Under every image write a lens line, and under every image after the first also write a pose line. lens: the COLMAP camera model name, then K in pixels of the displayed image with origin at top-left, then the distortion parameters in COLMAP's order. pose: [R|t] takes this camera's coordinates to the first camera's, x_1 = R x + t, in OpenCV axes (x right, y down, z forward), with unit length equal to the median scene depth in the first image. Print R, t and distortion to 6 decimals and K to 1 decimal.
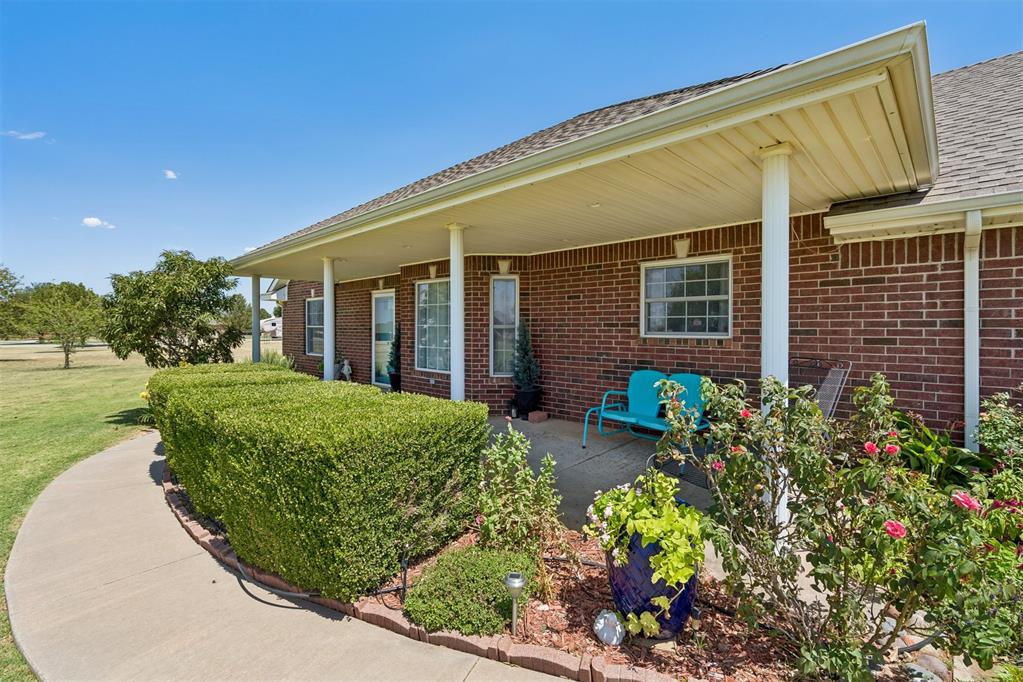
lens RADIAL K [[466.3, 0, 511.0], [0, 466.3, 343.3], [0, 0, 1]] dist [0.002466, 0.000032]
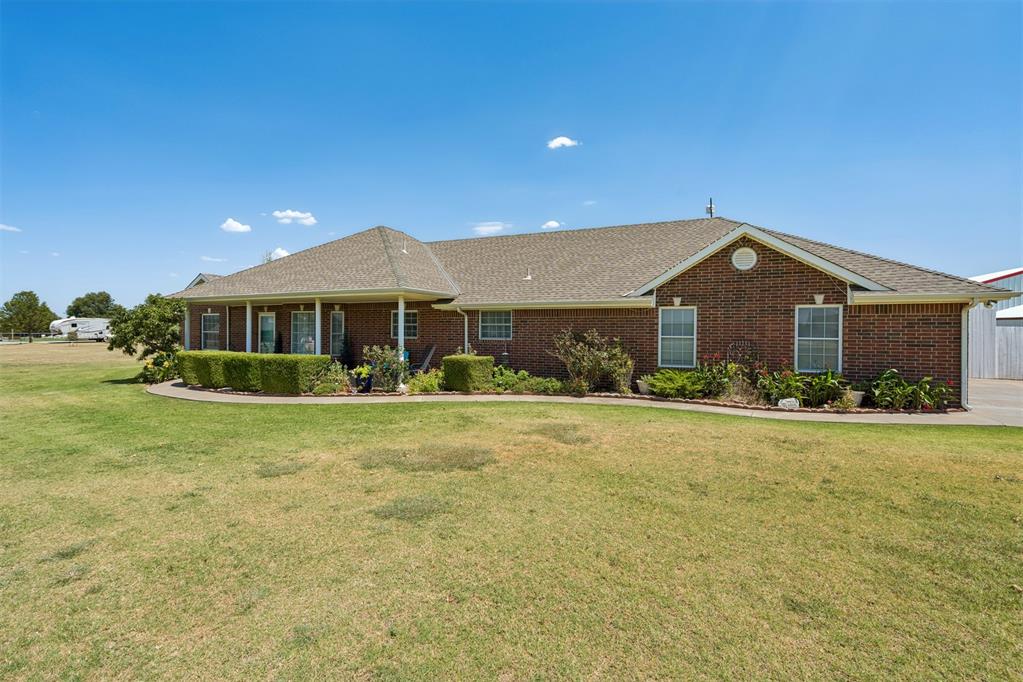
lens RADIAL K [[466.3, 0, 513.3], [0, 466.3, 336.6], [0, 0, 1]] dist [0.002466, 0.000032]
pose [[0.948852, 0.006307, 0.315659, 0.084652], [0.001780, 0.999678, -0.025327, 0.037545], [-0.315717, 0.024593, 0.948535, -1.438290]]
